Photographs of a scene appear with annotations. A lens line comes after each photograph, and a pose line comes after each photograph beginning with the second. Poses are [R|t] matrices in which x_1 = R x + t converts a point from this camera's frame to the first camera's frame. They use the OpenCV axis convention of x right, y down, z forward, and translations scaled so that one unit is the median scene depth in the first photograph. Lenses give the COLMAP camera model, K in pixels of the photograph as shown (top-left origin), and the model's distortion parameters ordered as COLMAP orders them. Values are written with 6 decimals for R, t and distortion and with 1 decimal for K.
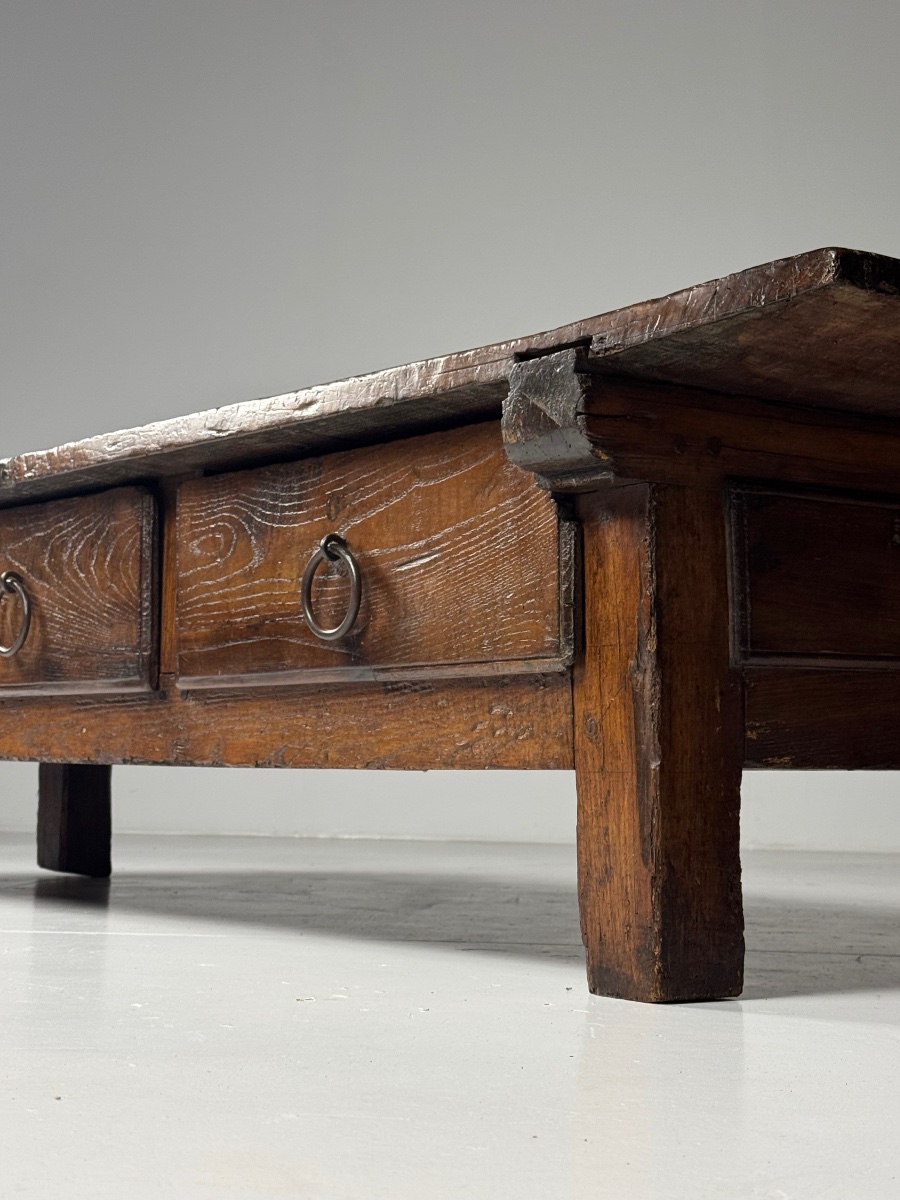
lens RADIAL K [[2115.3, 0, 458.2], [0, 2115.3, 619.0], [0, 0, 1]] dist [0.160504, 0.000000]
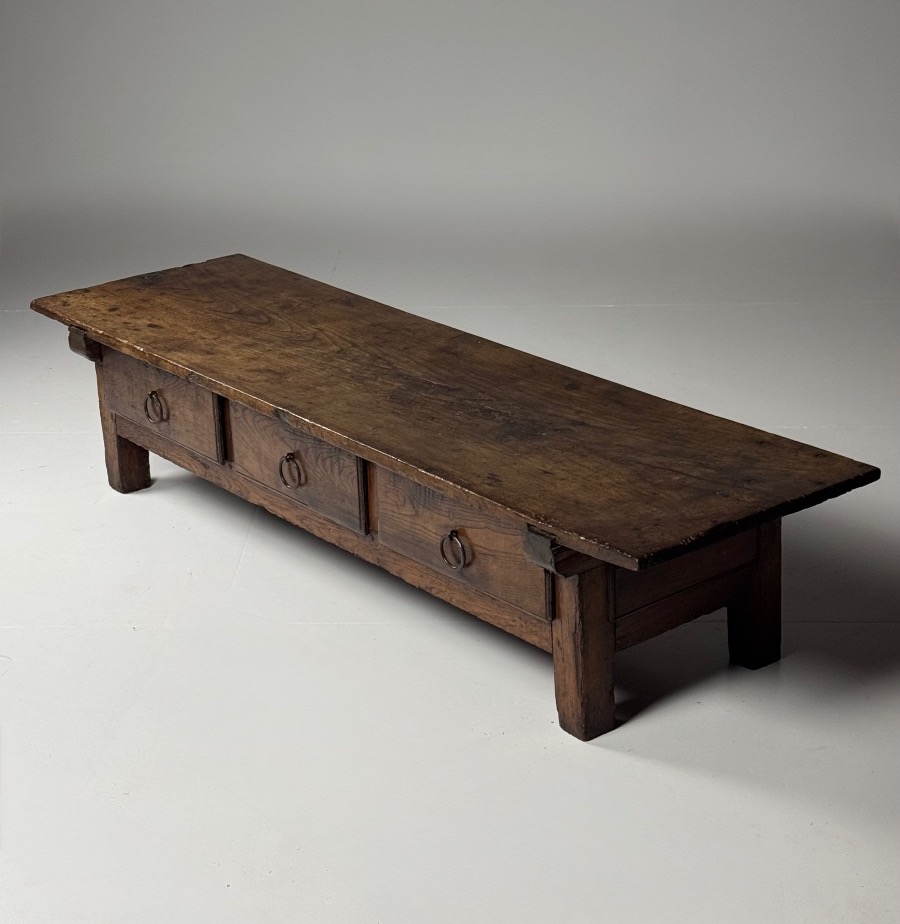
lens RADIAL K [[1943.8, 0, 449.4], [0, 1943.8, 458.8], [0, 0, 1]] dist [0.104090, 0.000000]
pose [[0.998968, -0.045379, 0.001683, -0.066632], [0.040751, 0.912215, 0.407681, -1.113773], [-0.020035, -0.407192, 0.913123, -1.112744]]
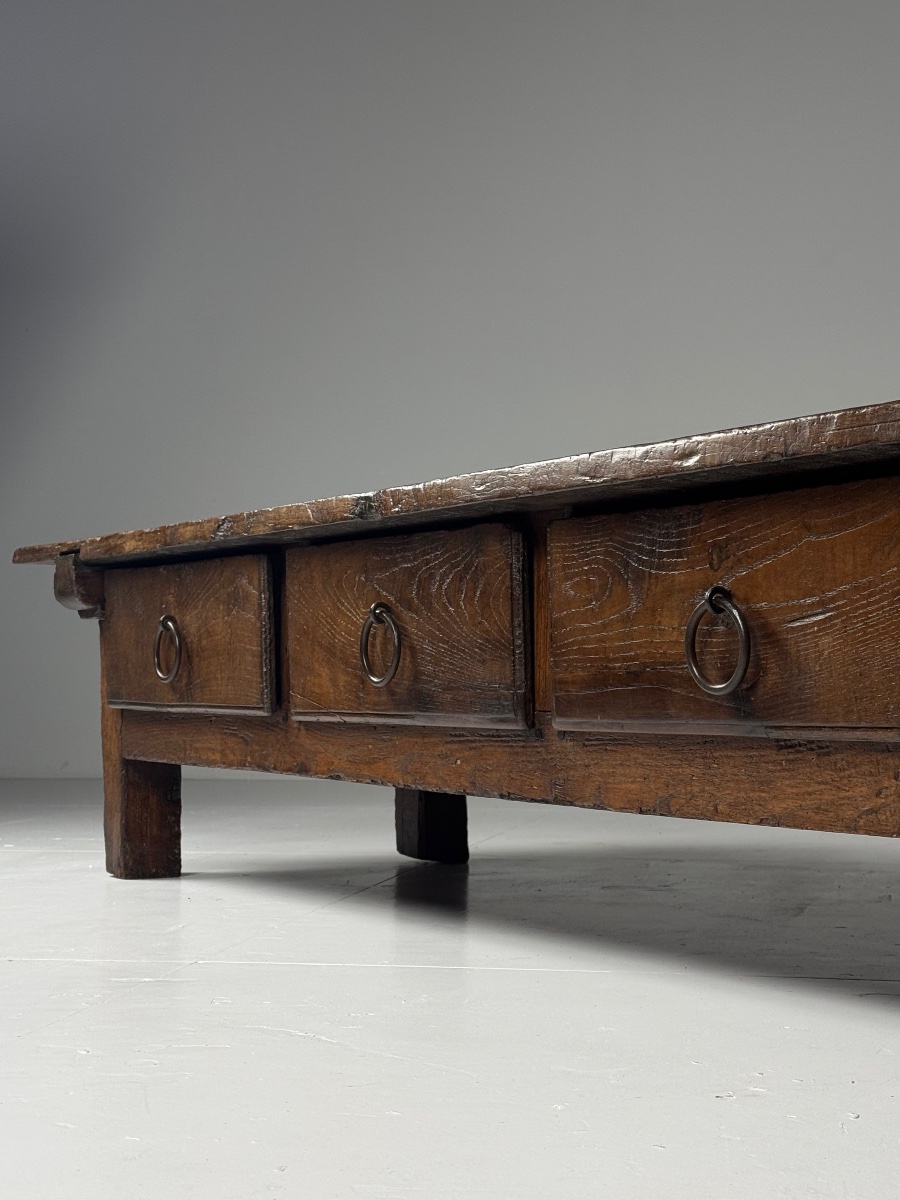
lens RADIAL K [[2115.3, 0, 450.0], [0, 2115.3, 608.8], [0, 0, 1]] dist [0.160504, 0.000000]
pose [[0.988620, -0.030790, -0.147251, -0.039909], [0.036859, 0.998572, 0.038665, -0.076675], [0.145850, -0.043652, 0.988343, 0.018801]]
